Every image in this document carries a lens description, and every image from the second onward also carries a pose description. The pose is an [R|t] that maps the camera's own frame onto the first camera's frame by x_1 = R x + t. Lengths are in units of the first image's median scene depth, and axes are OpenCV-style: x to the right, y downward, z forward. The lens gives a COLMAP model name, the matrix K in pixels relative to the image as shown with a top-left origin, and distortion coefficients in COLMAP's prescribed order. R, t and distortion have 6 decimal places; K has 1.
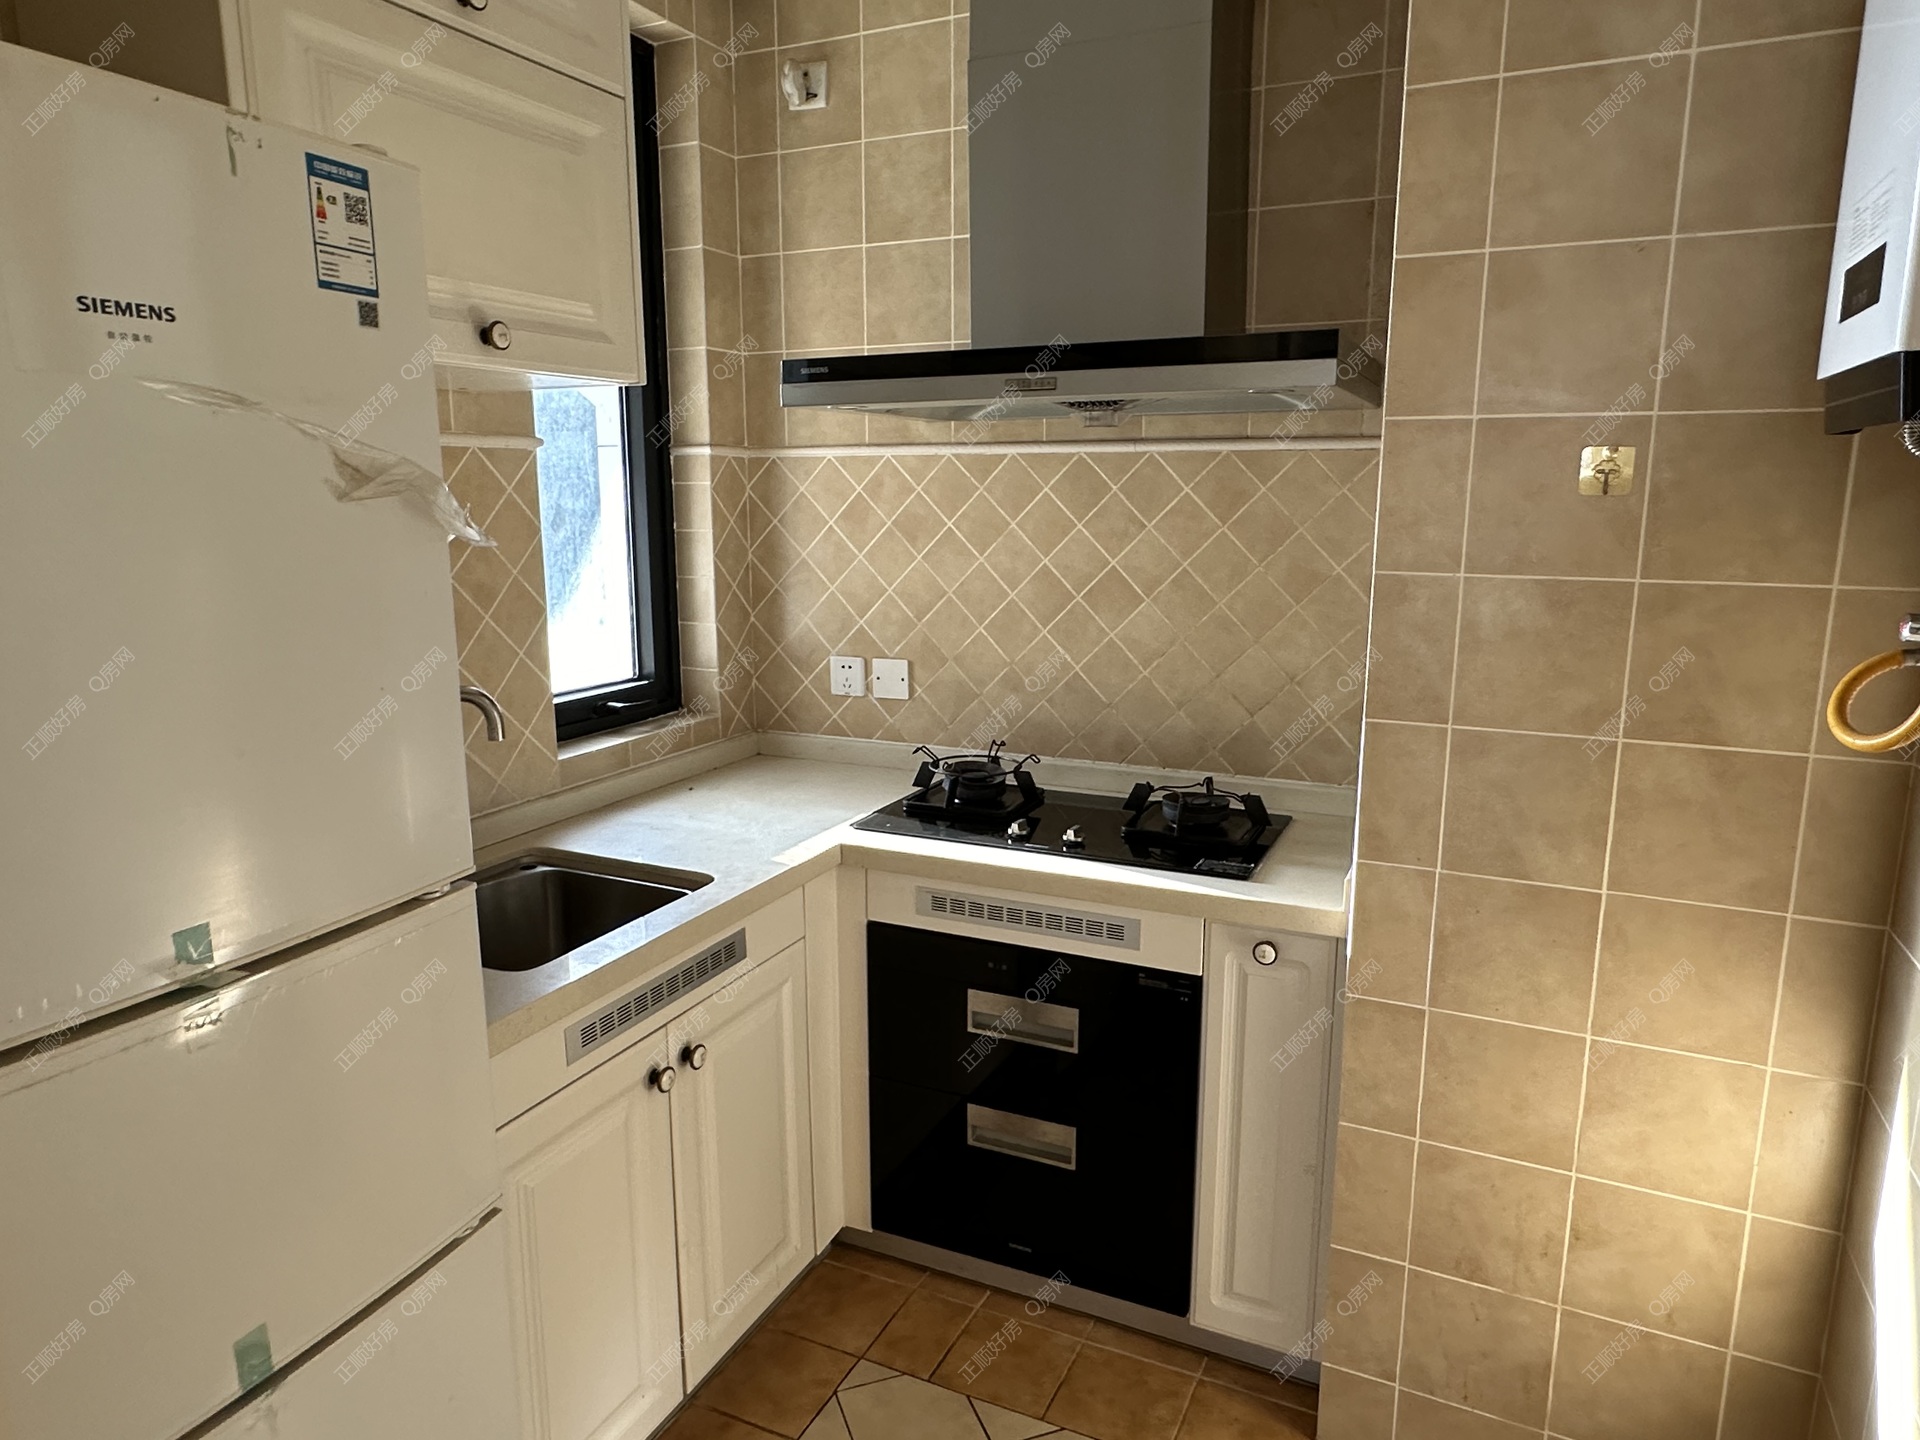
lens RADIAL K [[1215.5, 0, 958.9], [0, 1215.5, 727.6], [0, 0, 1]] dist [0.002080, 0.000550]
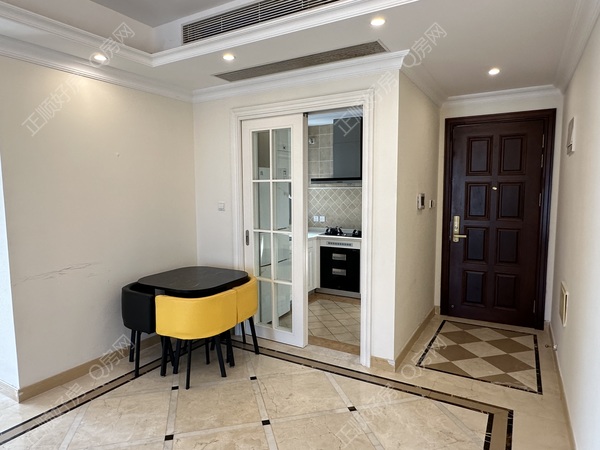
lens RADIAL K [[379.9, 0, 298.5], [0, 379.9, 226.4], [0, 0, 1]] dist [0.002080, 0.000550]
pose [[0.995243, 0.000179, -0.097419, 0.027065], [-0.009932, 0.994974, -0.099639, 0.274349], [0.096911, 0.100132, 0.990243, -1.479463]]
